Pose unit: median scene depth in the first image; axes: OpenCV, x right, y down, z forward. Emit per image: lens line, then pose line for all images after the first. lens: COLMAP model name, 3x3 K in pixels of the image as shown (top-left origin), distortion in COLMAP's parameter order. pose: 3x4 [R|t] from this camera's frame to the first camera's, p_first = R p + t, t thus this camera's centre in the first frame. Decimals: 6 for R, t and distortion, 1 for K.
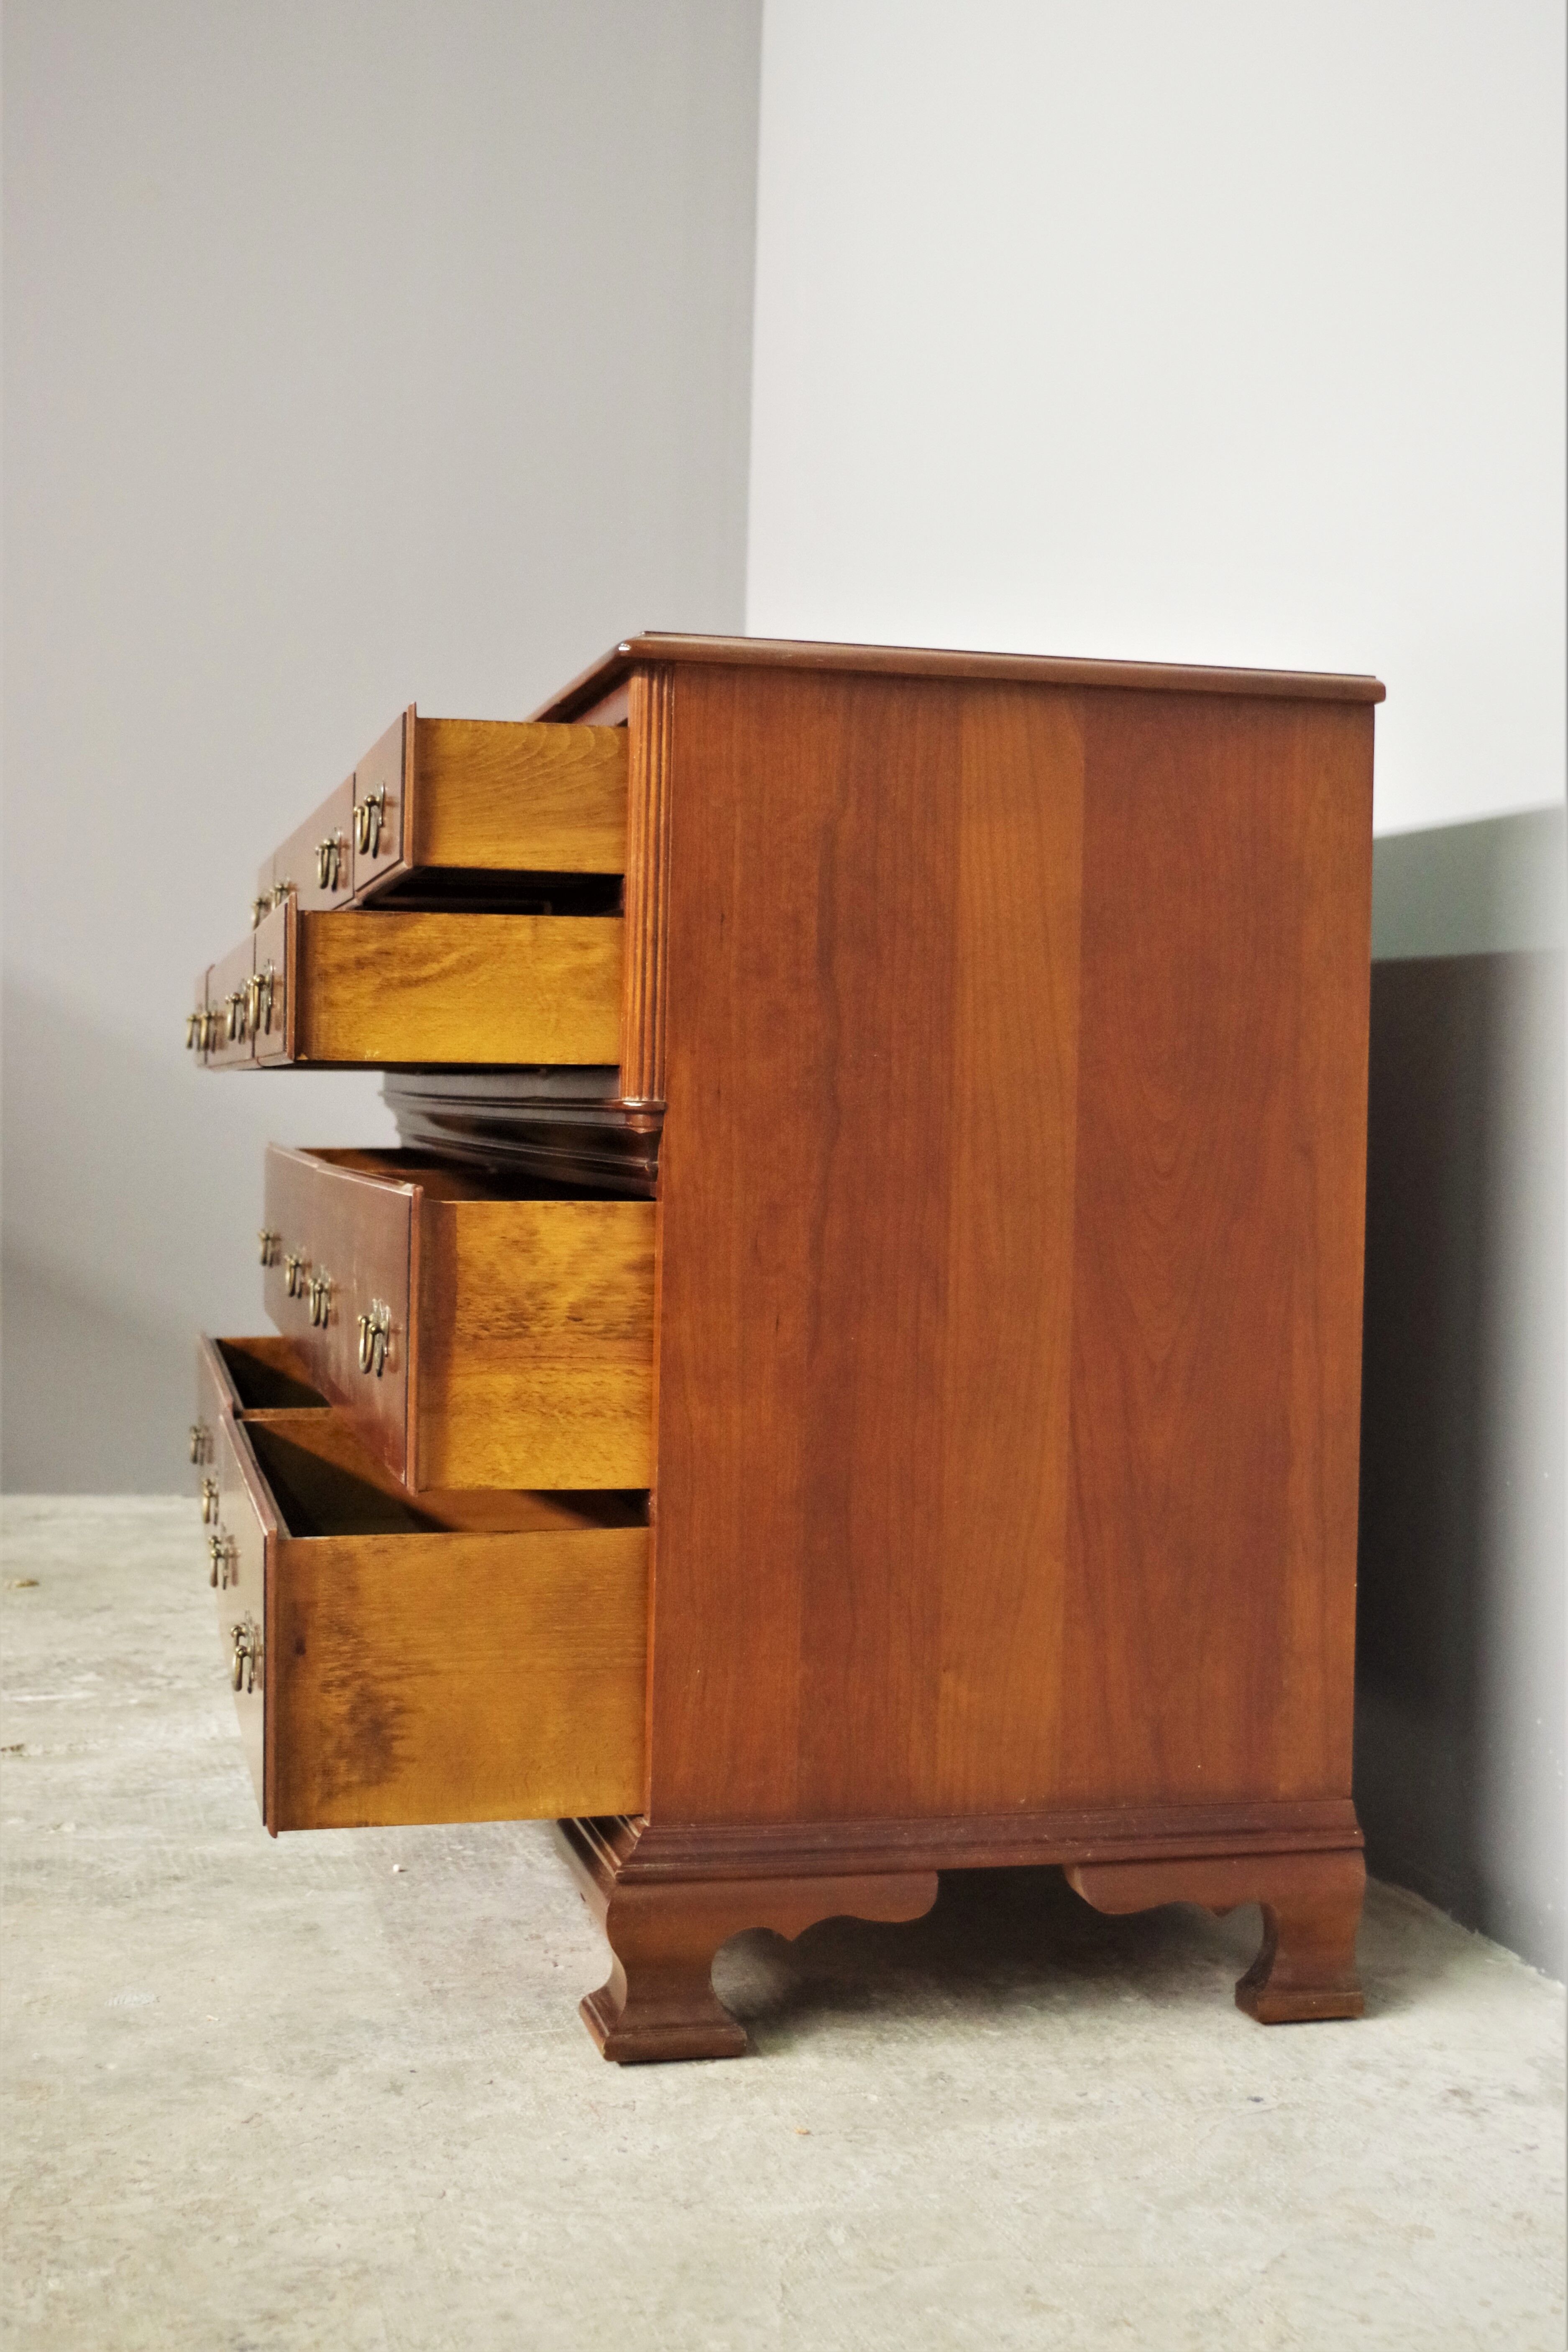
lens RADIAL K [[2936.5, 0, 841.7], [0, 2936.5, 1166.1], [0, 0, 1]] dist [-0.016675, -0.026086]
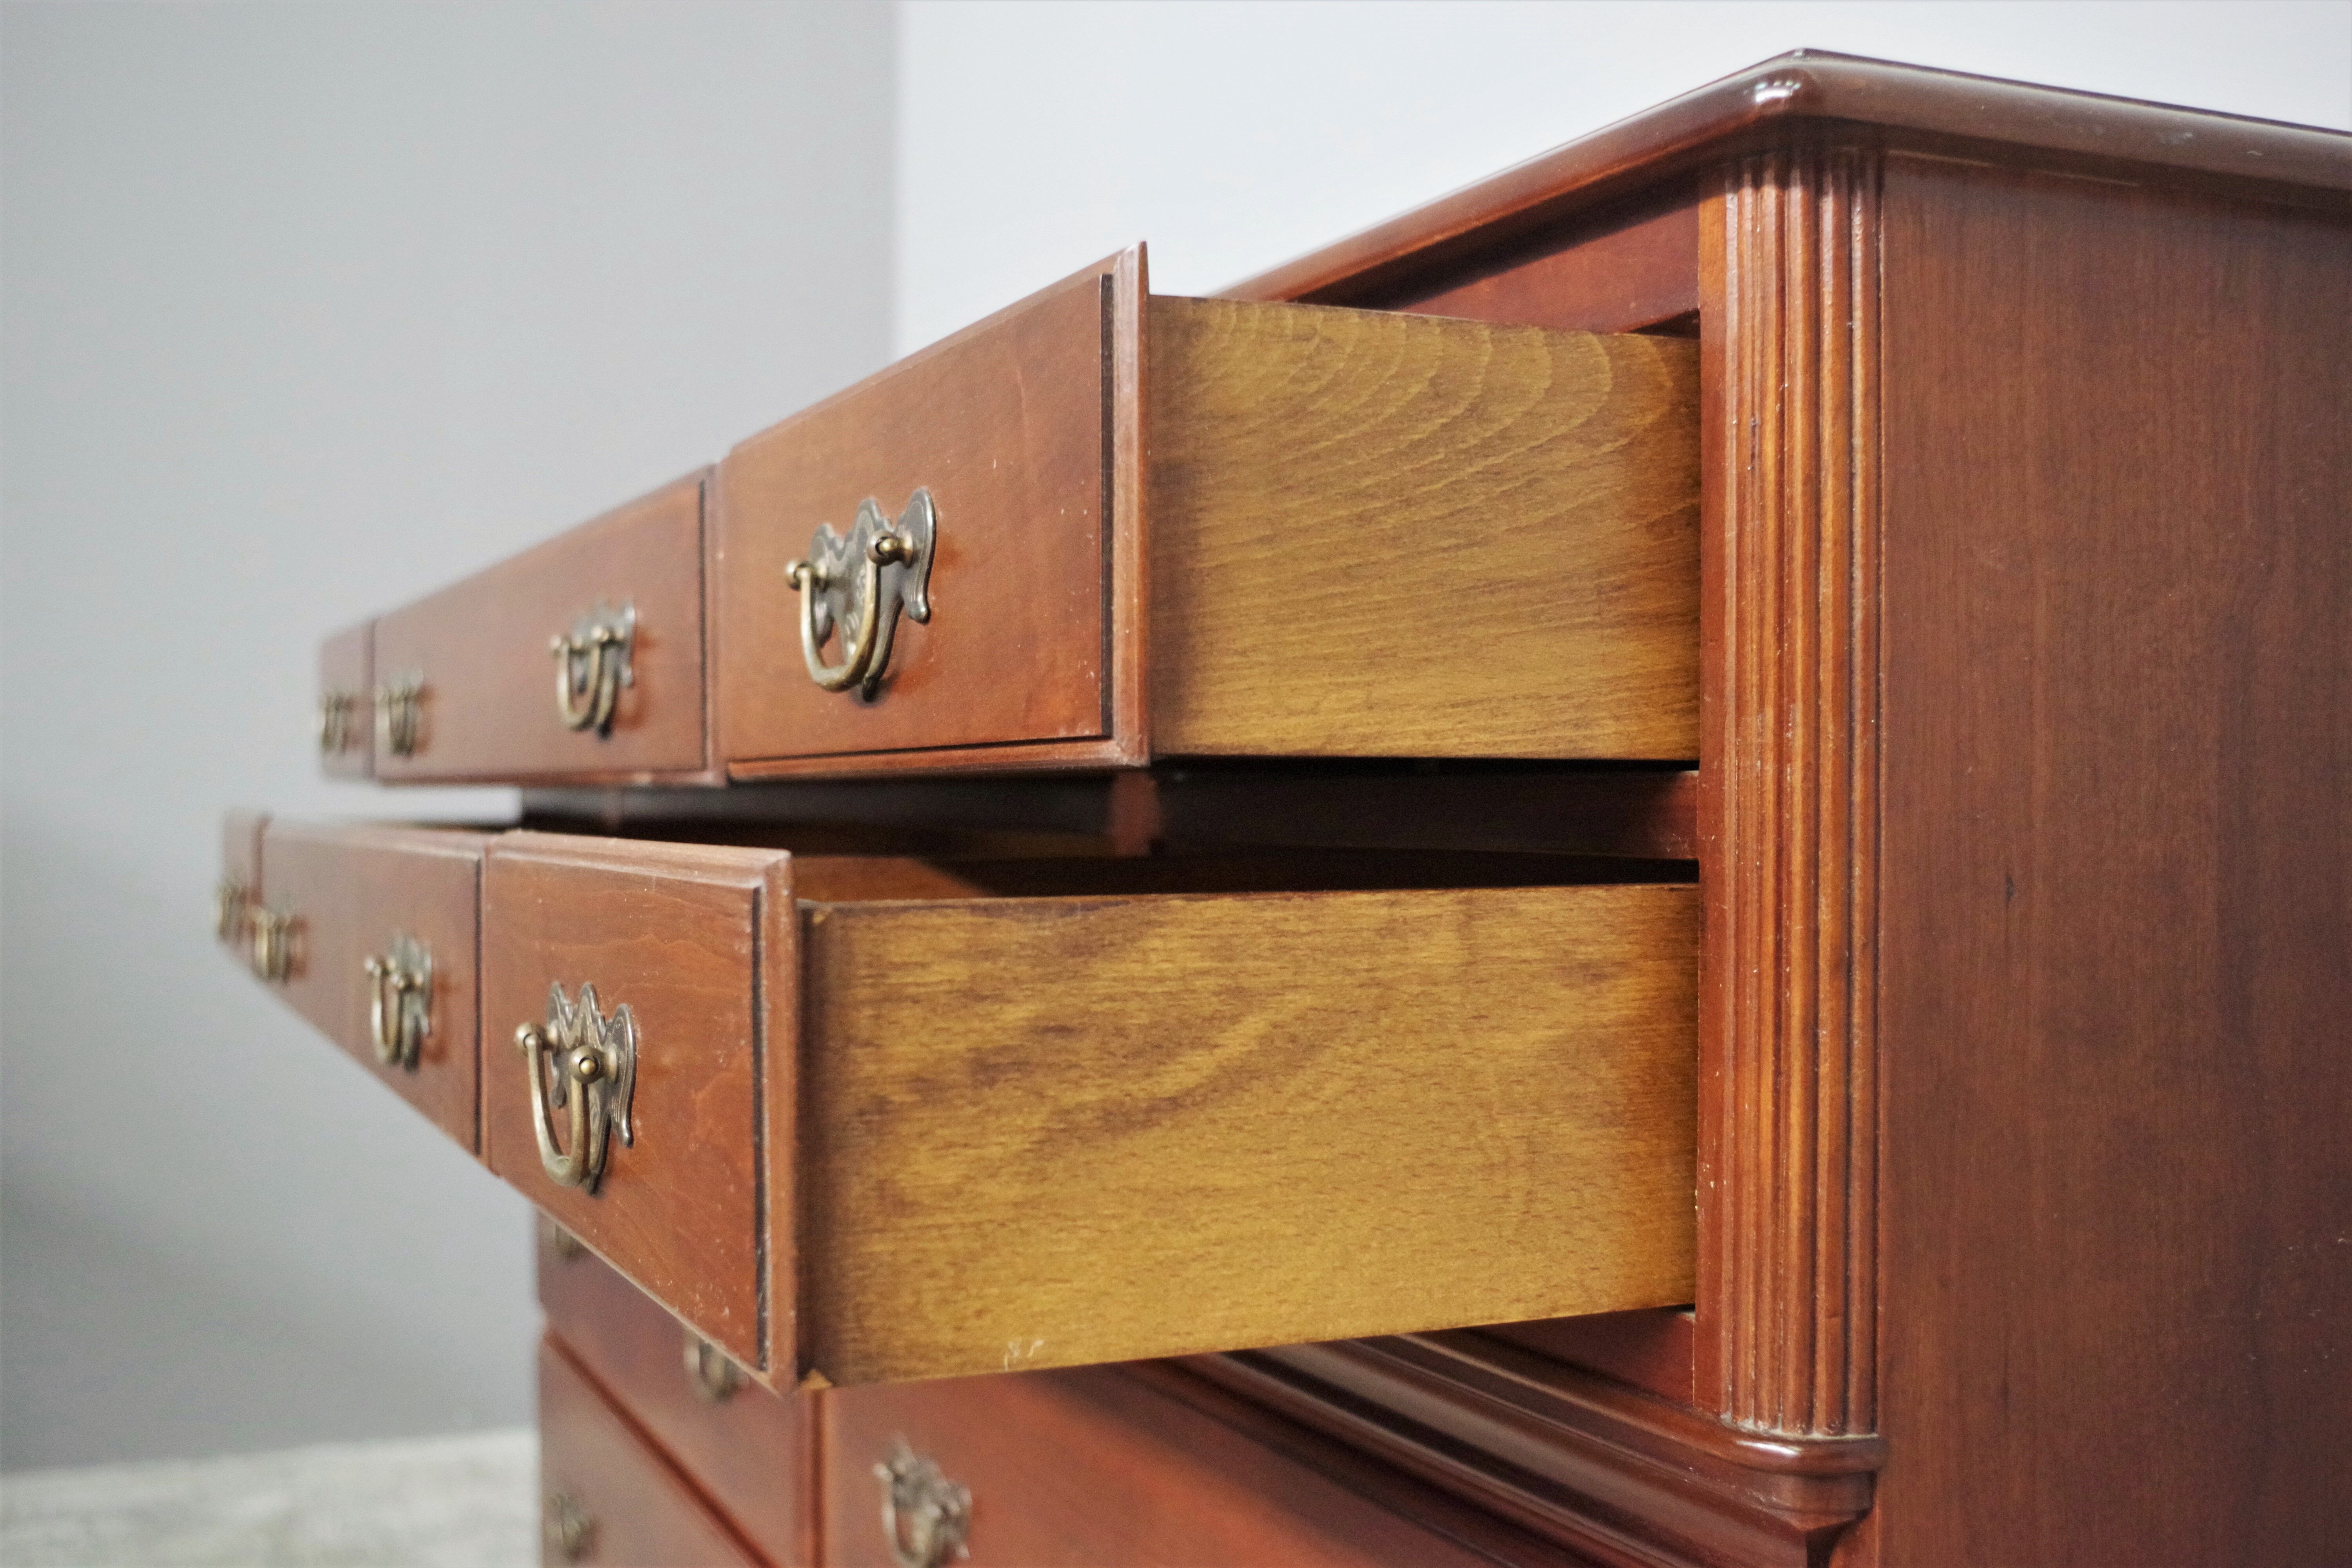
lens RADIAL K [[2620.6, 0, 1174.0], [0, 2620.6, 829.0], [0, 0, 1]] dist [-0.060123, -0.003546]
pose [[0.986836, -0.020289, 0.160445, -0.185907], [0.022050, 0.999715, -0.009201, -0.090405], [-0.160212, 0.012618, 0.987002, 0.708688]]
